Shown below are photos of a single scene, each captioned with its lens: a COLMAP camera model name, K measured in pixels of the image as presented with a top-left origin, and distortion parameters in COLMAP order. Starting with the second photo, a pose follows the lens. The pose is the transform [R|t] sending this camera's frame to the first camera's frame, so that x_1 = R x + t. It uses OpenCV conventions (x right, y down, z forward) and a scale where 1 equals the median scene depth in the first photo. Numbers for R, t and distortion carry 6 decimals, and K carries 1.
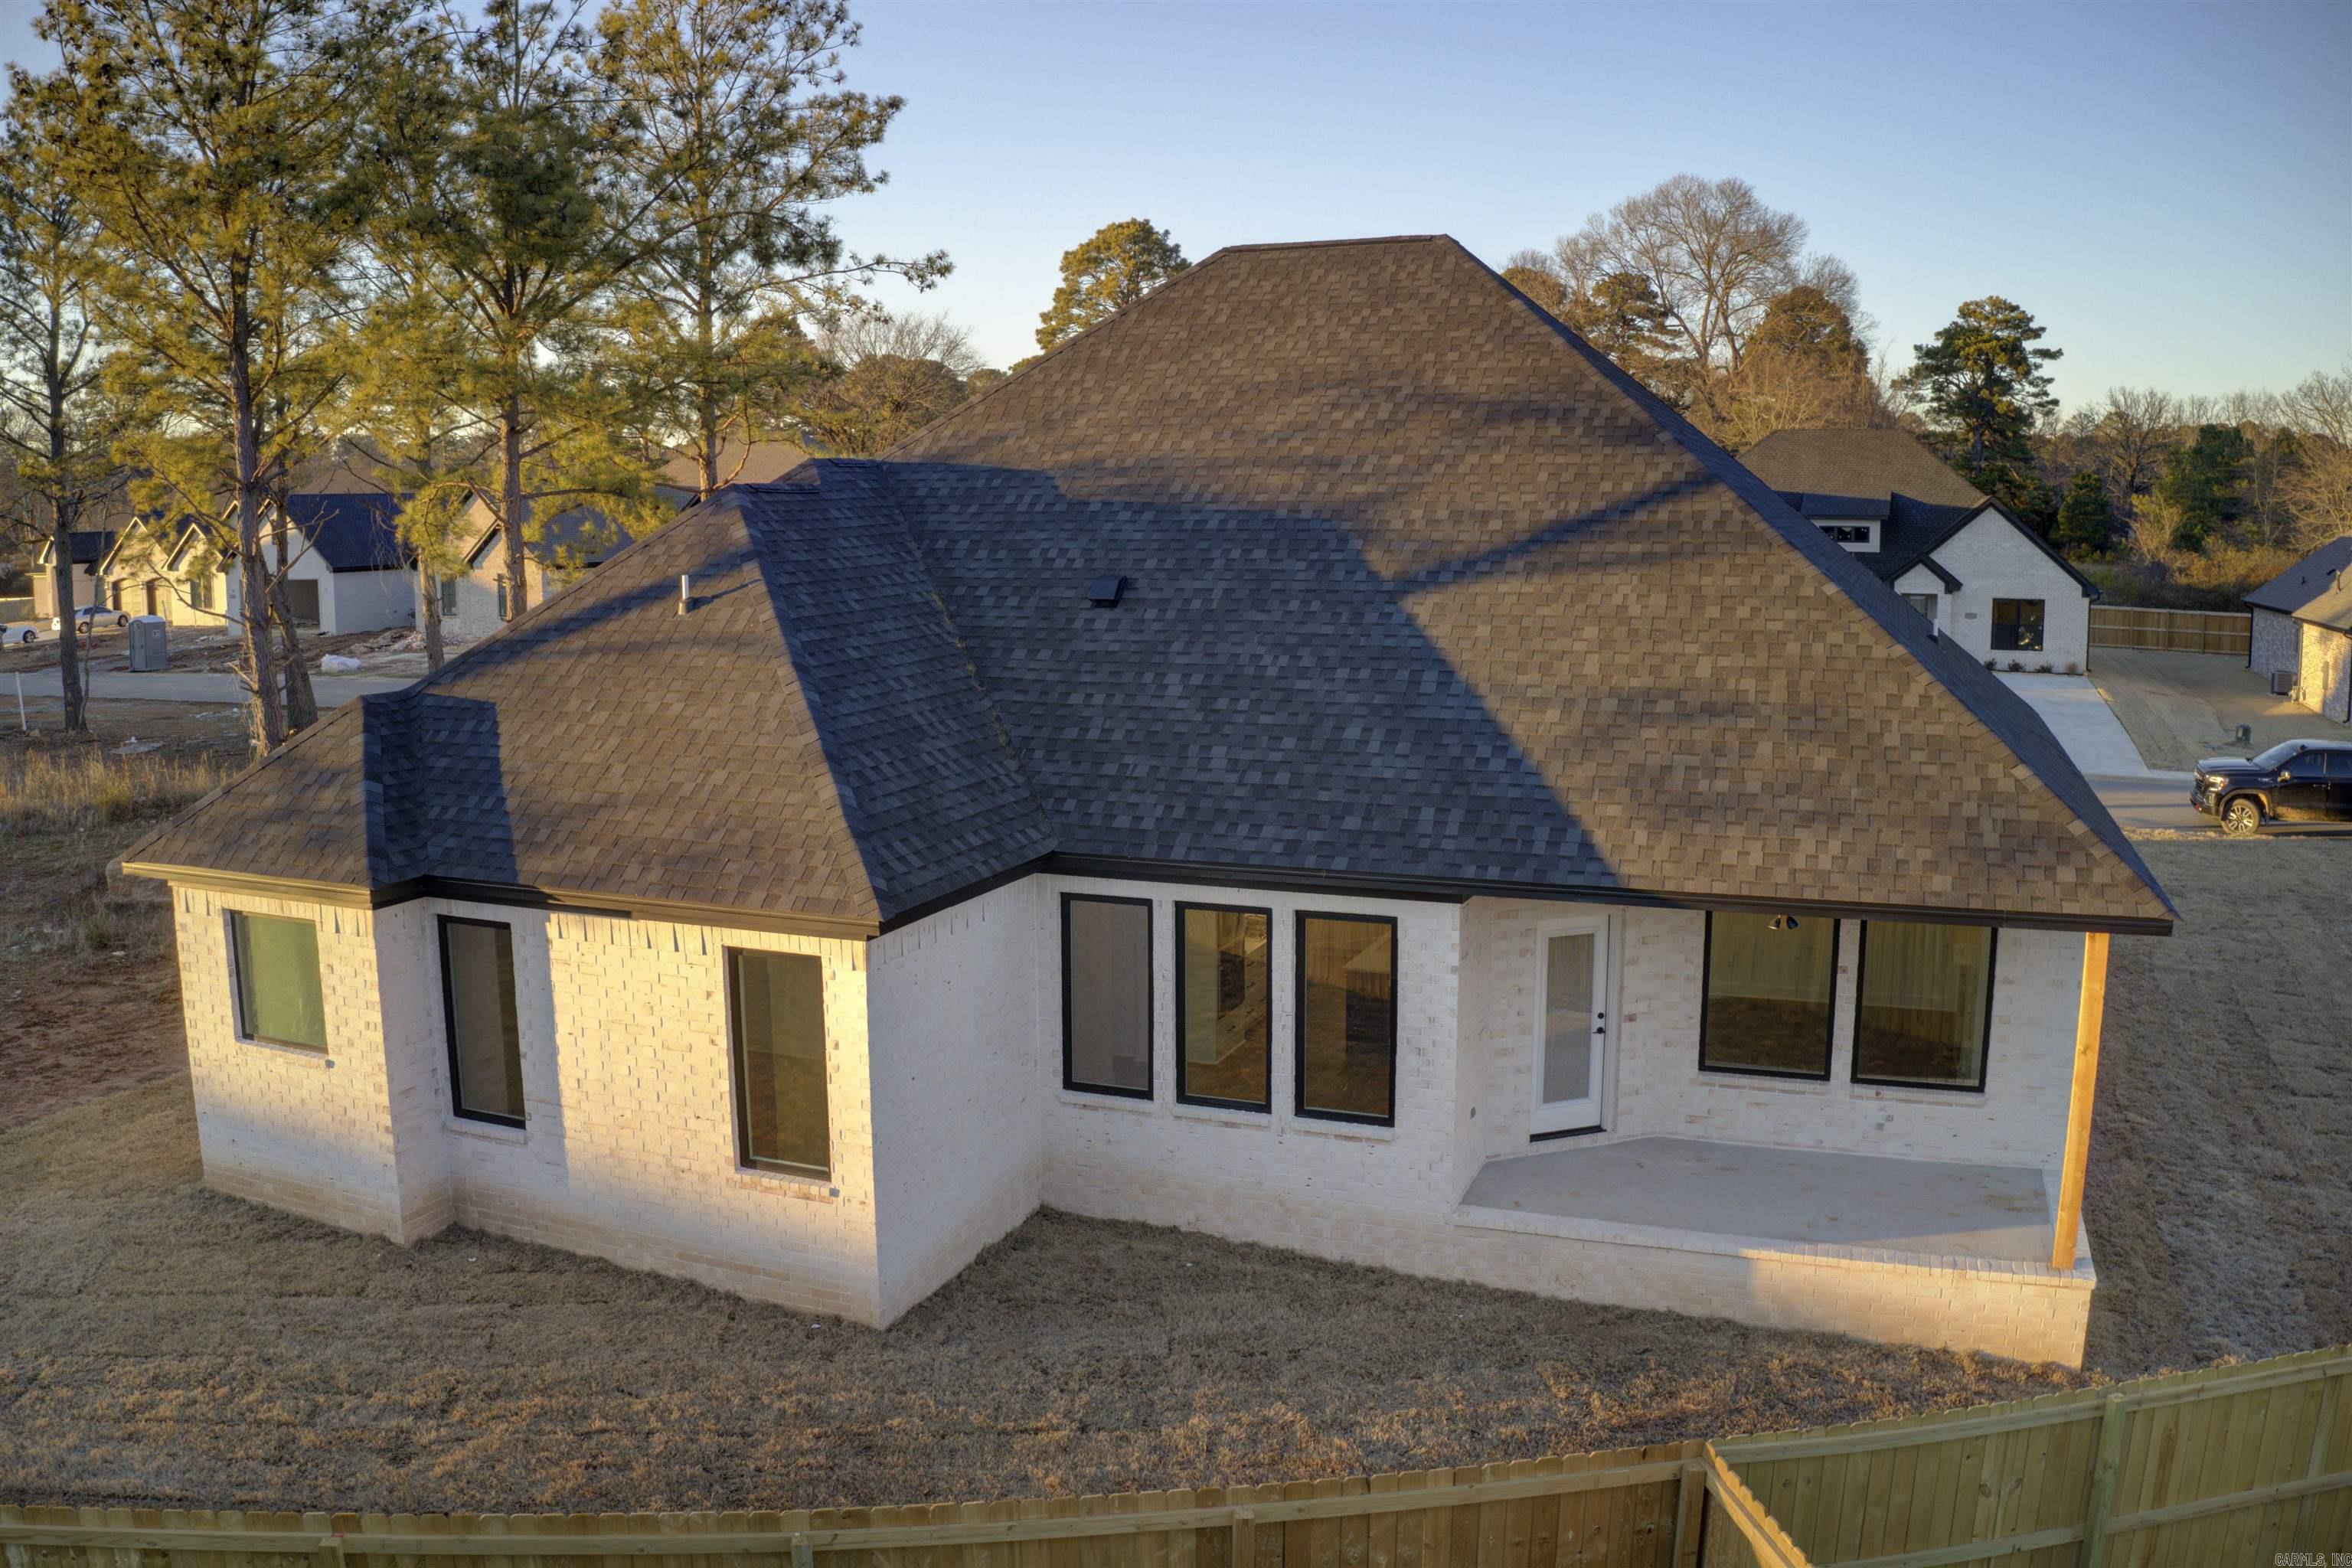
lens RADIAL K [[1816.6, 0, 1173.8], [0, 1816.6, 758.1], [0, 0, 1]] dist [-0.174770, 0.001689]
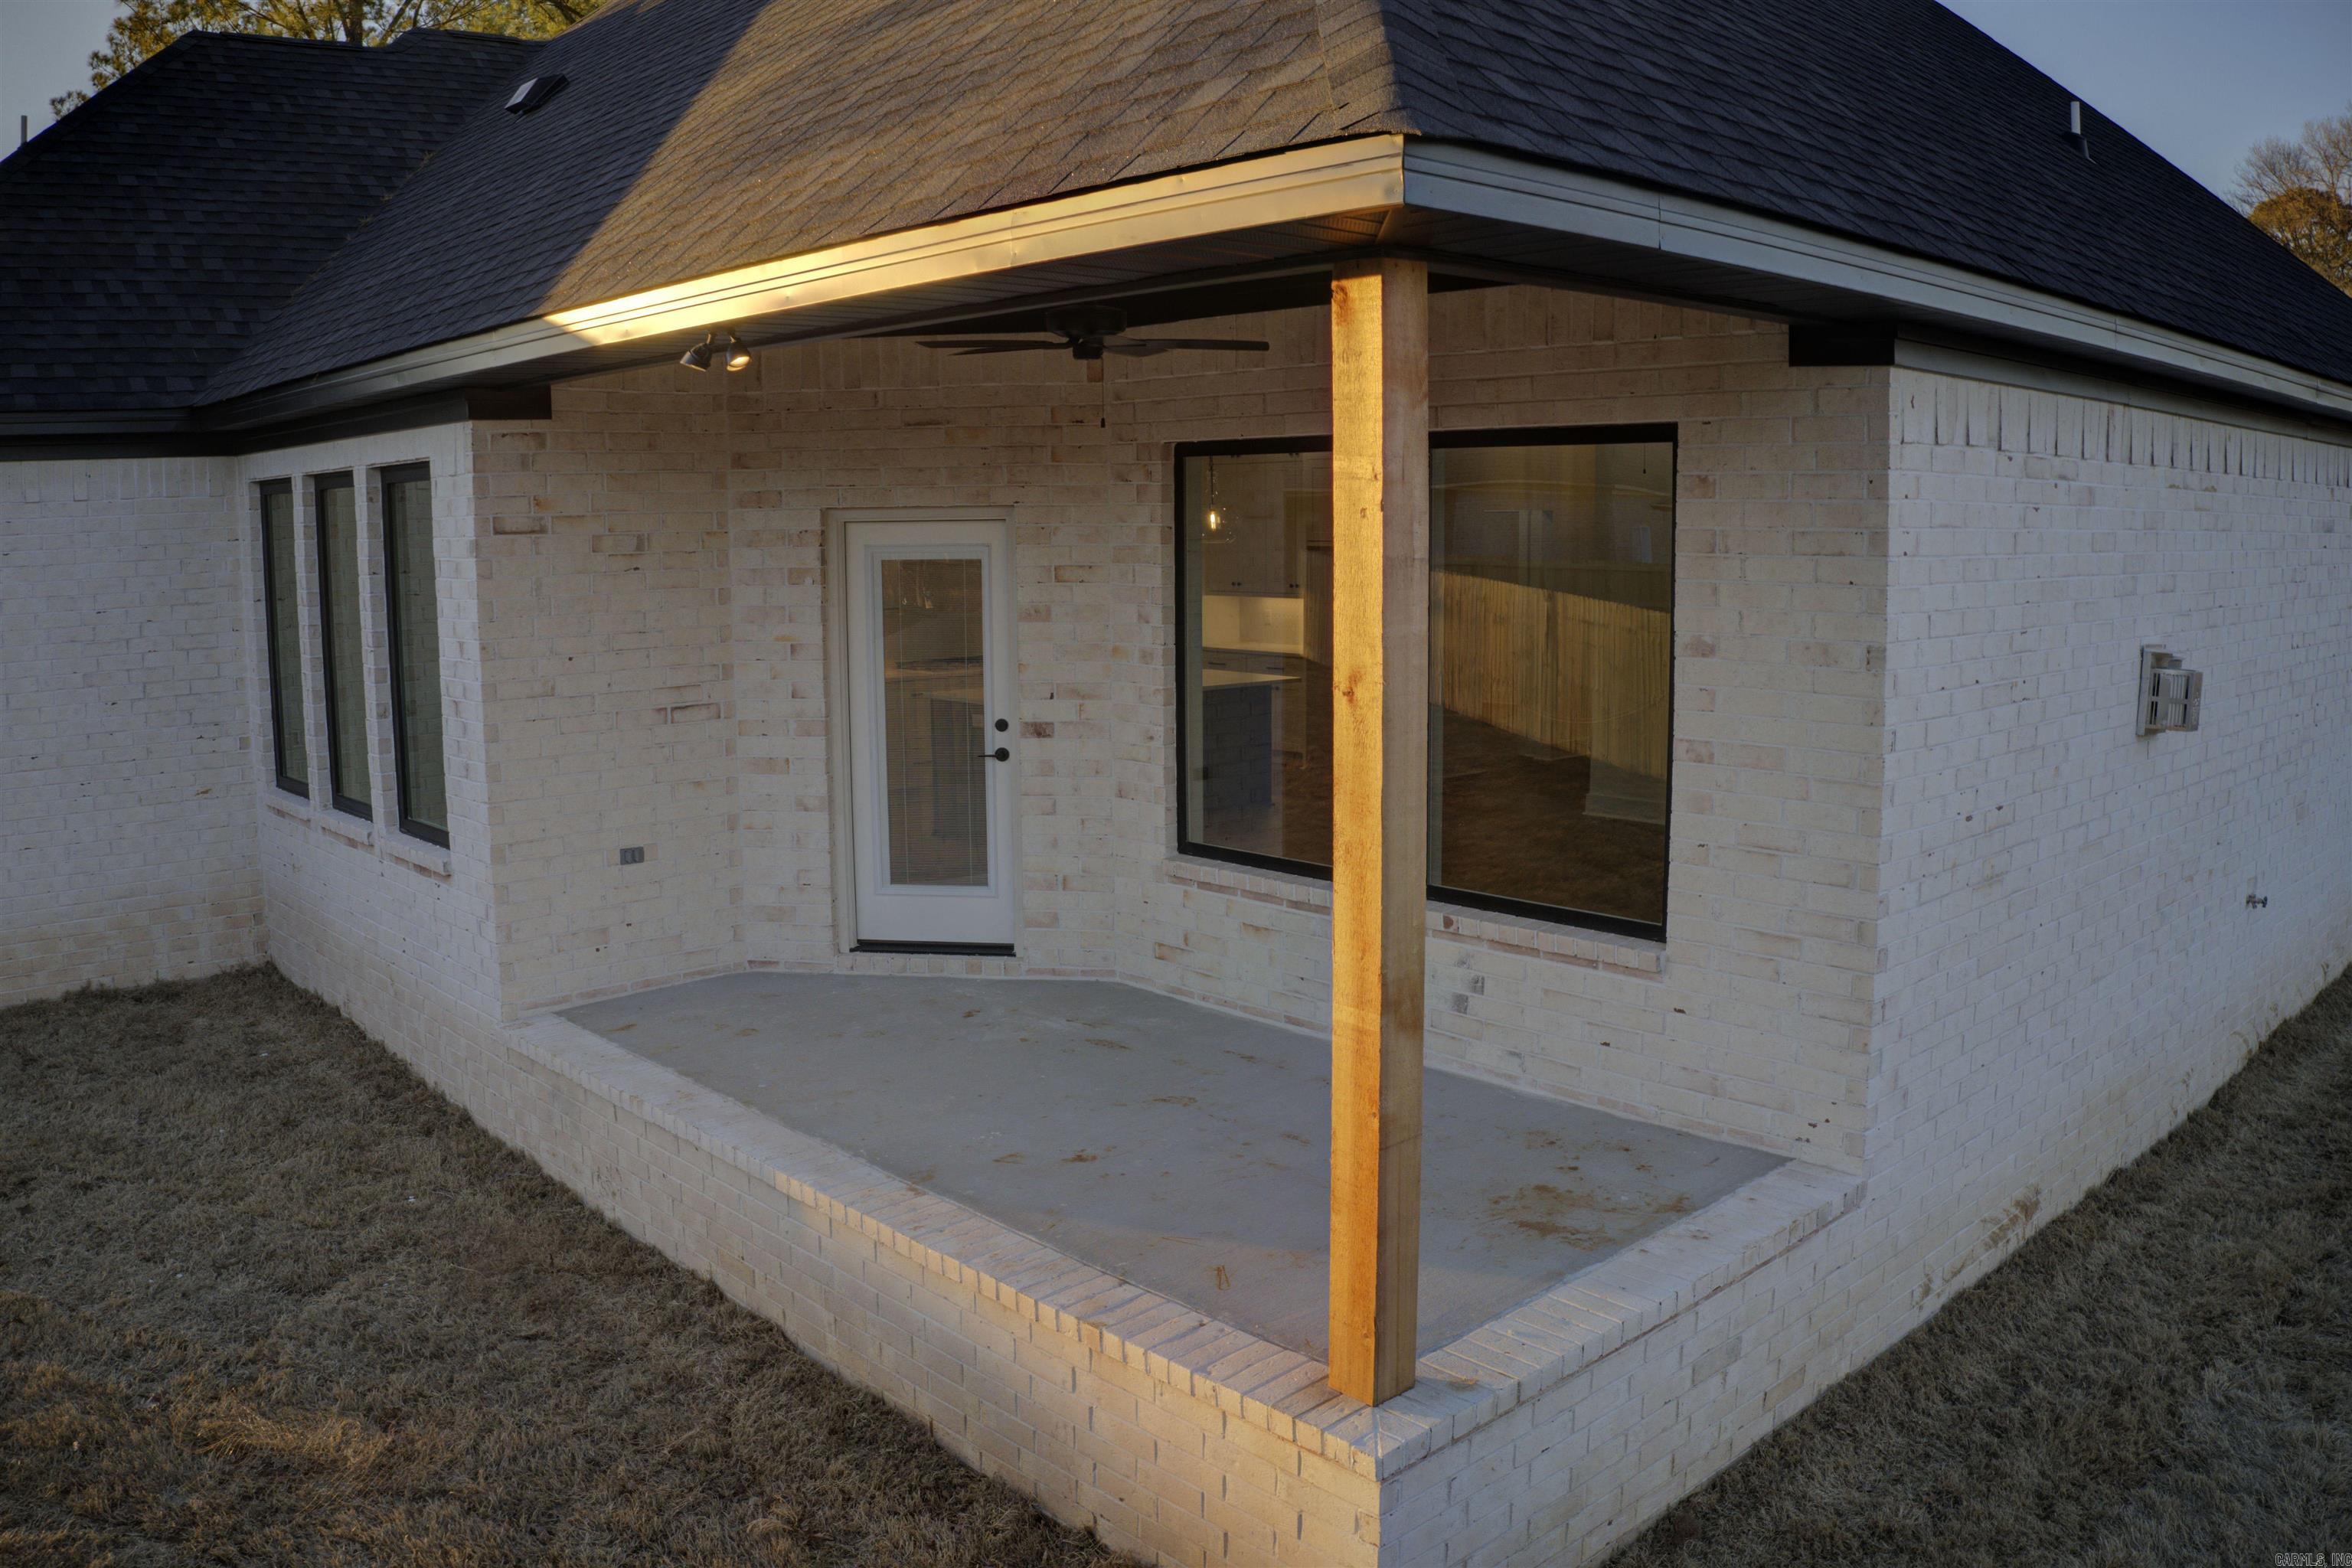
lens RADIAL K [[1816.6, 0, 1173.8], [0, 1816.6, 758.1], [0, 0, 1]] dist [-0.174770, 0.001689]
pose [[0.901385, 0.054942, -0.429519, 0.521950], [-0.052555, 0.998466, 0.017428, 0.145900], [0.429817, 0.006864, 0.902890, 0.569446]]
